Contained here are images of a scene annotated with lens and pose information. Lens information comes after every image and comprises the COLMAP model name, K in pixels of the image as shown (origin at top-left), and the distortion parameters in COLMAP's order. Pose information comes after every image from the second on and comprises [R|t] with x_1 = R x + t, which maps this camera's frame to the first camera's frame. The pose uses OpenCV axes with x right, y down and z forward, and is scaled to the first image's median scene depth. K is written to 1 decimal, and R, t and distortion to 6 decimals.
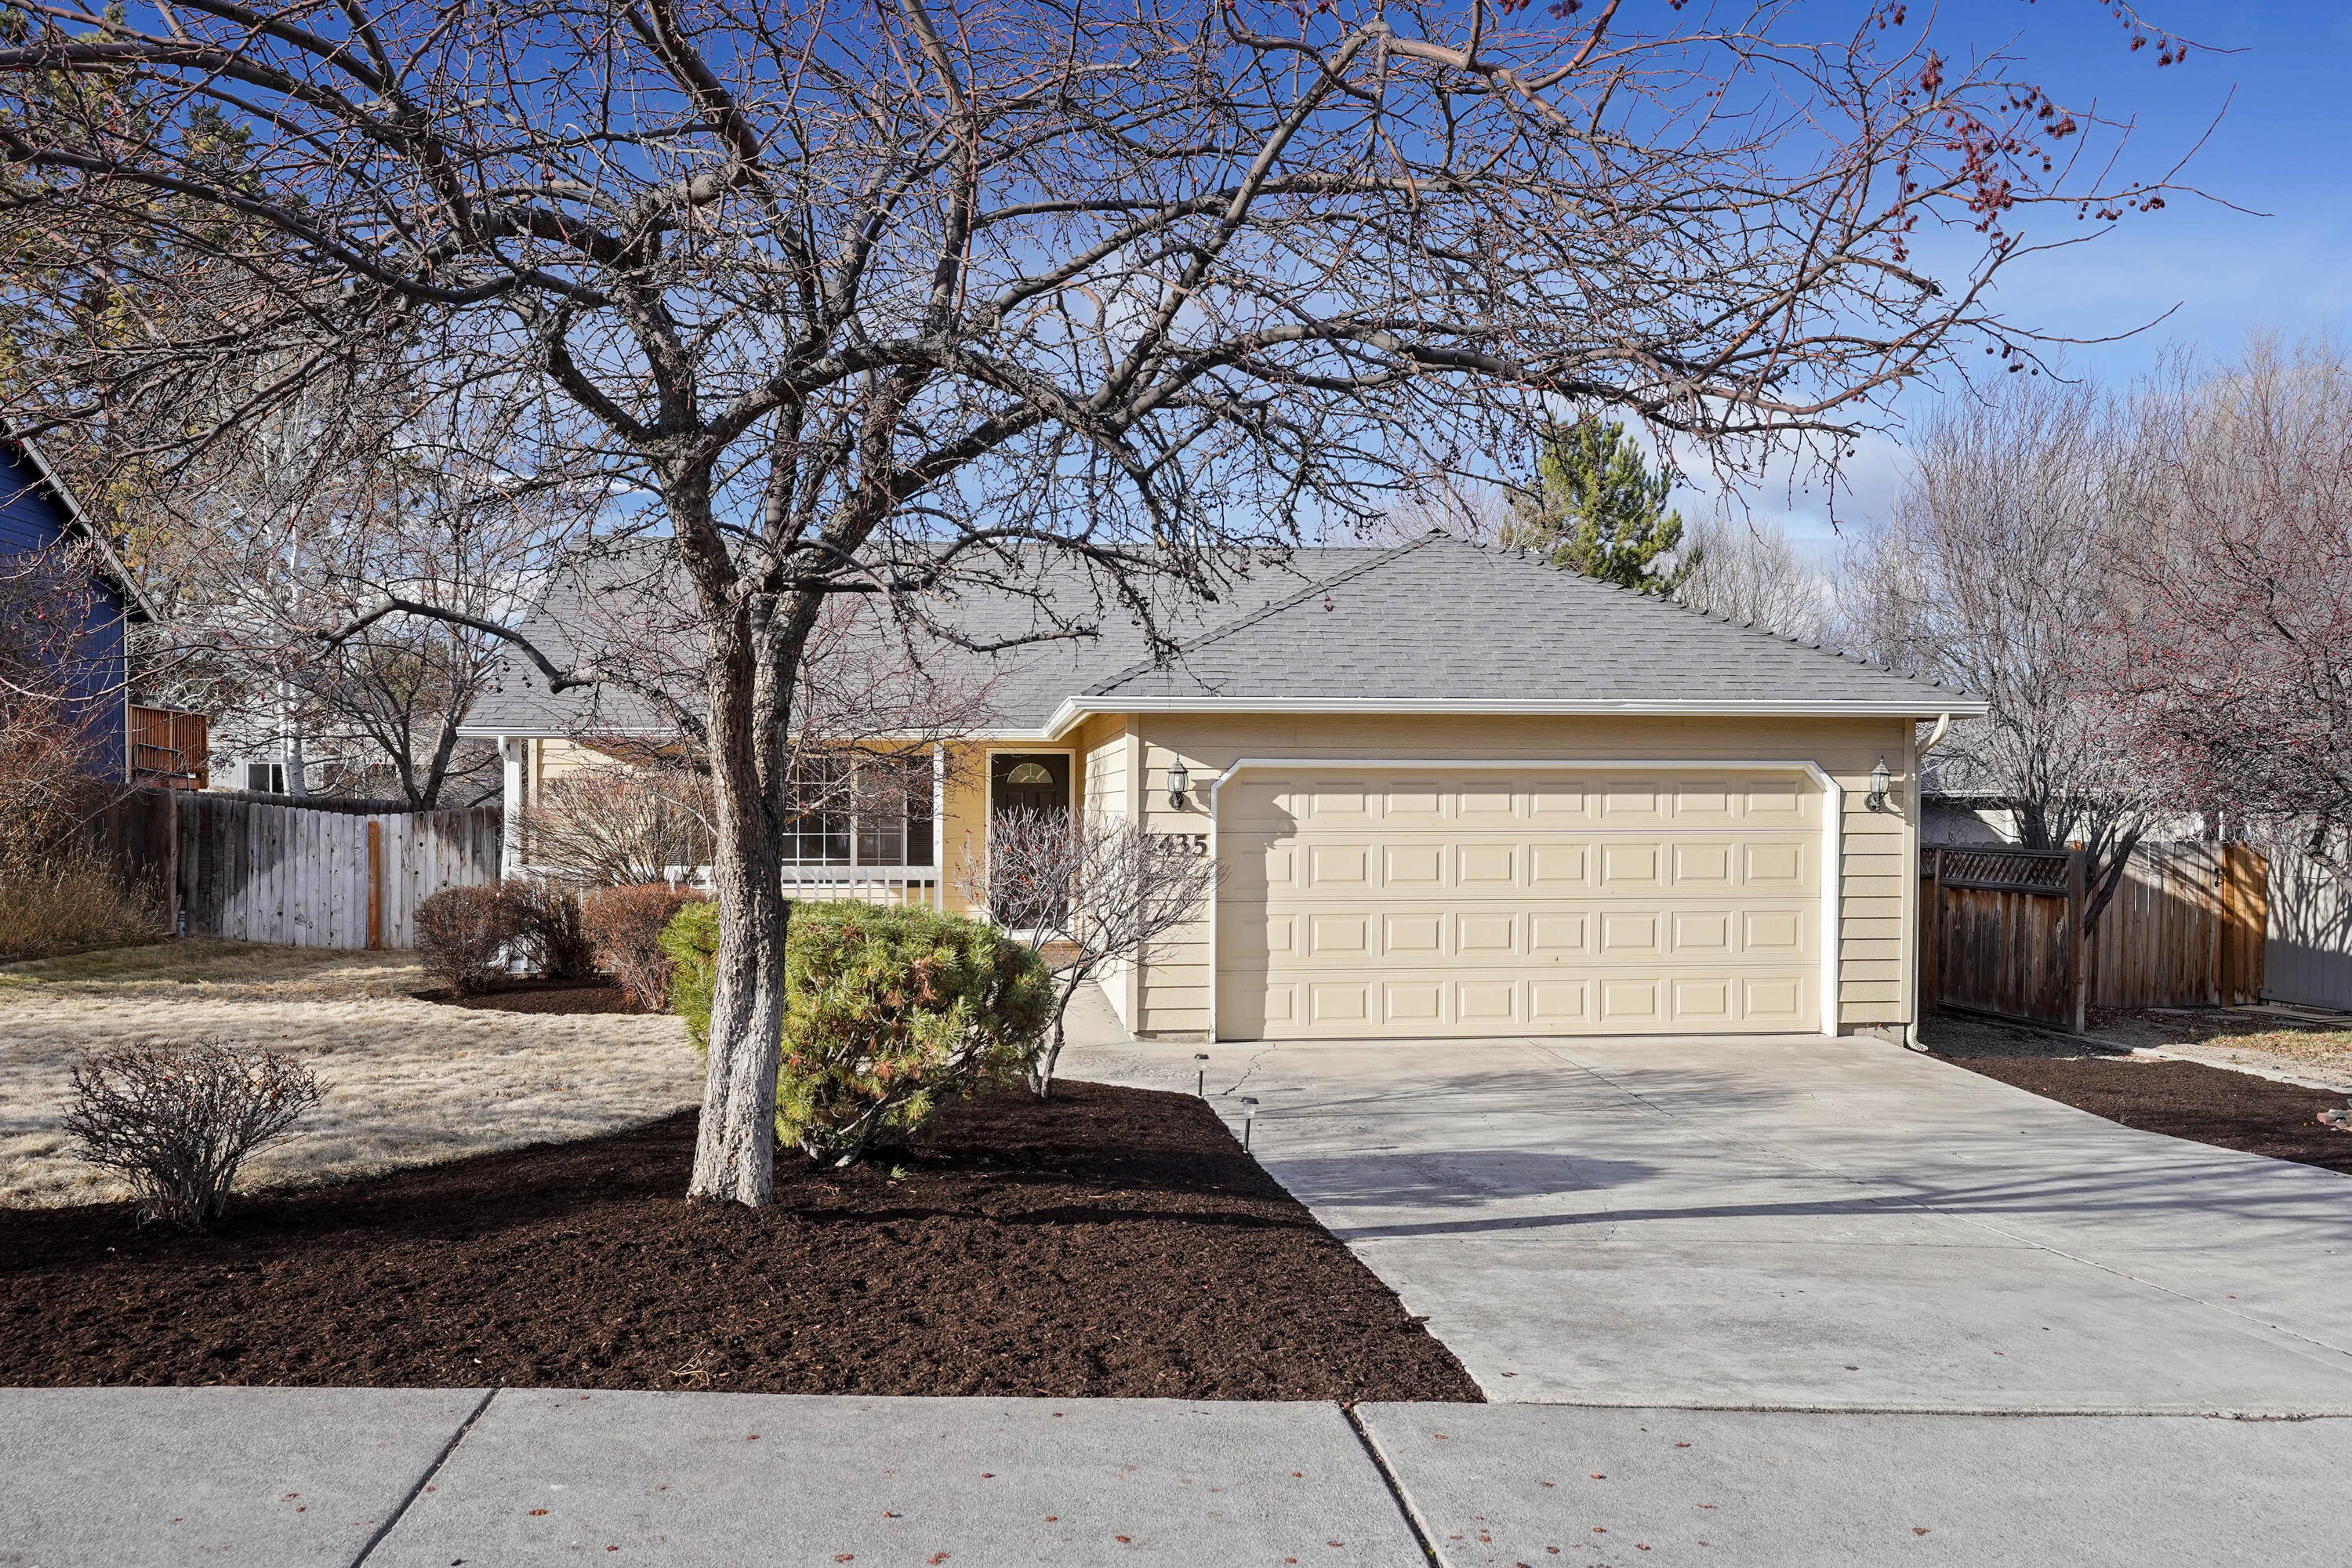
lens RADIAL K [[1914.5, 0, 1177.7], [0, 1914.5, 791.6], [0, 0, 1]] dist [-0.003867, 0.000450]
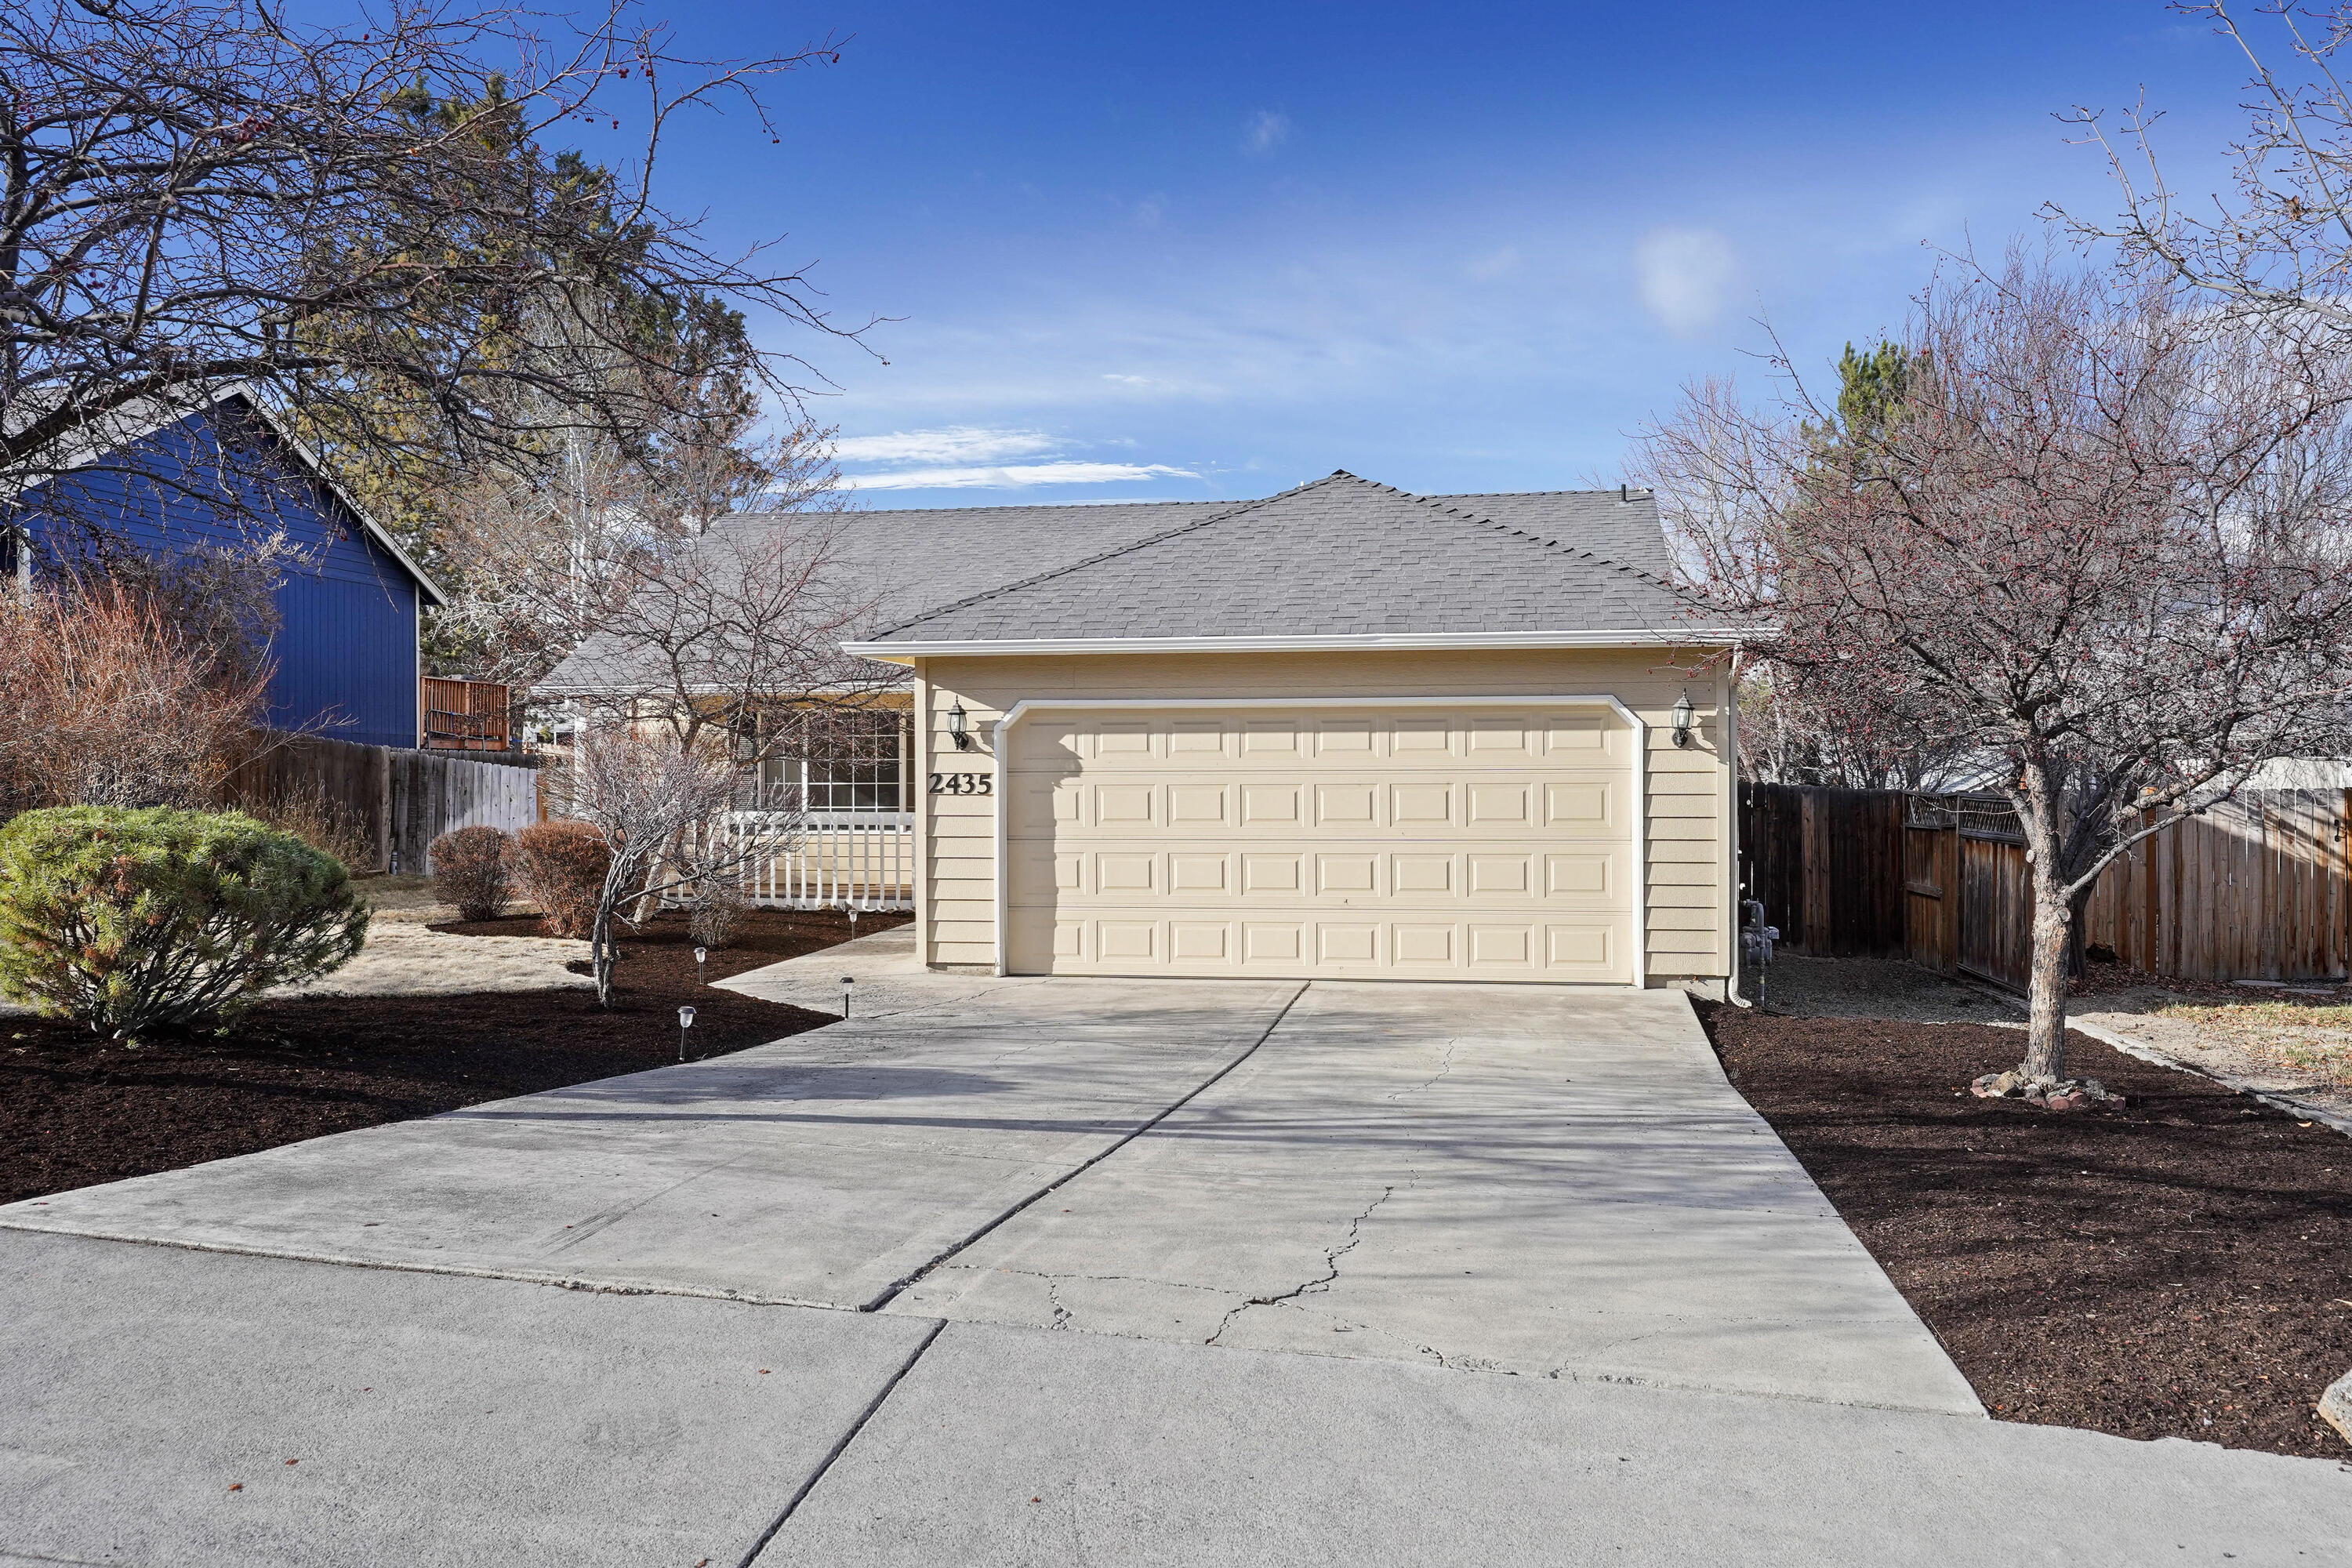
lens RADIAL K [[1914.5, 0, 1180.2], [0, 1914.5, 775.5], [0, 0, 1]] dist [-0.003867, 0.000450]
pose [[0.961286, -0.002391, -0.275541, 0.387895], [0.004385, 0.999968, 0.006622, 0.016455], [0.275516, -0.007574, 0.961267, 0.036545]]
